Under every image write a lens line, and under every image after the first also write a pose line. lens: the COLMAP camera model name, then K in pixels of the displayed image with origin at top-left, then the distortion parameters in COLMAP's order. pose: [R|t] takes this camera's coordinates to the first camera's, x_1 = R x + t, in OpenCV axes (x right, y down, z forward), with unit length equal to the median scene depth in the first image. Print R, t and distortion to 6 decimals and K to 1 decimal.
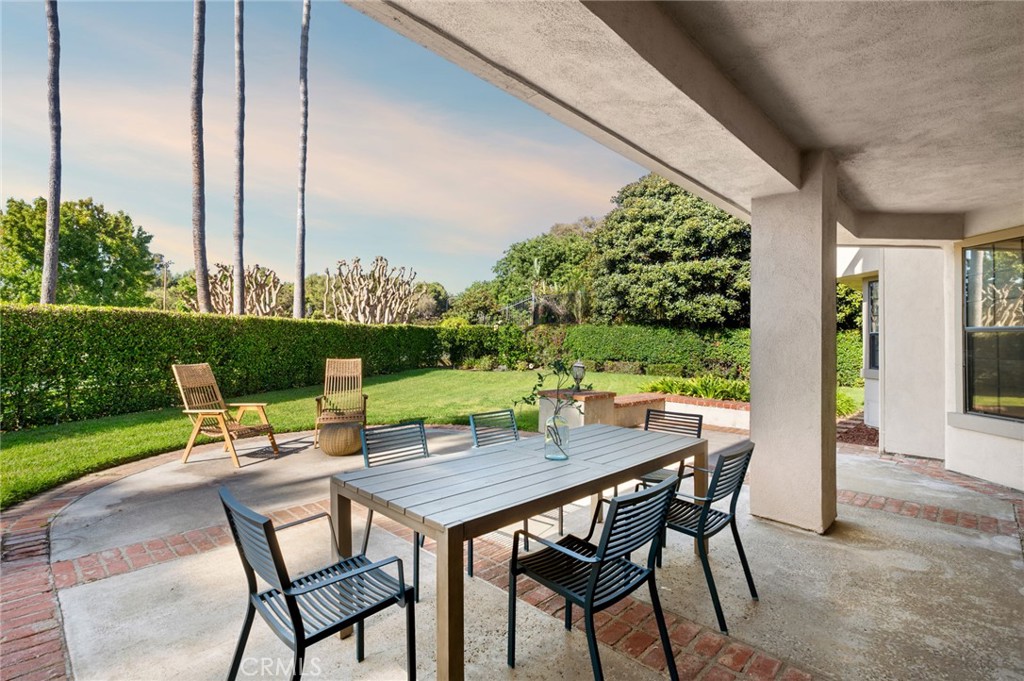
lens RADIAL K [[472.1, 0, 514.3], [0, 472.1, 333.2], [0, 0, 1]] dist [0.003334, -0.000312]
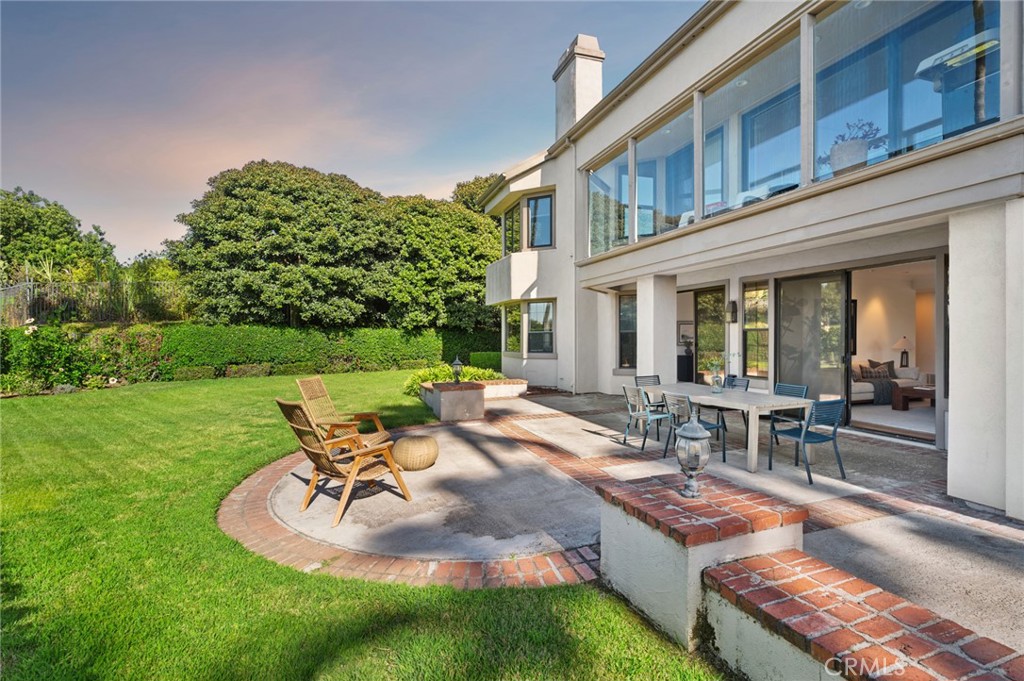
lens RADIAL K [[472.1, 0, 513.8], [0, 472.1, 343.3], [0, 0, 1]] dist [0.003334, -0.000312]
pose [[0.436046, -0.044164, 0.898840, -0.416105], [0.015645, 0.999016, 0.041496, -0.013675], [-0.899788, -0.004032, 0.436308, 0.129426]]
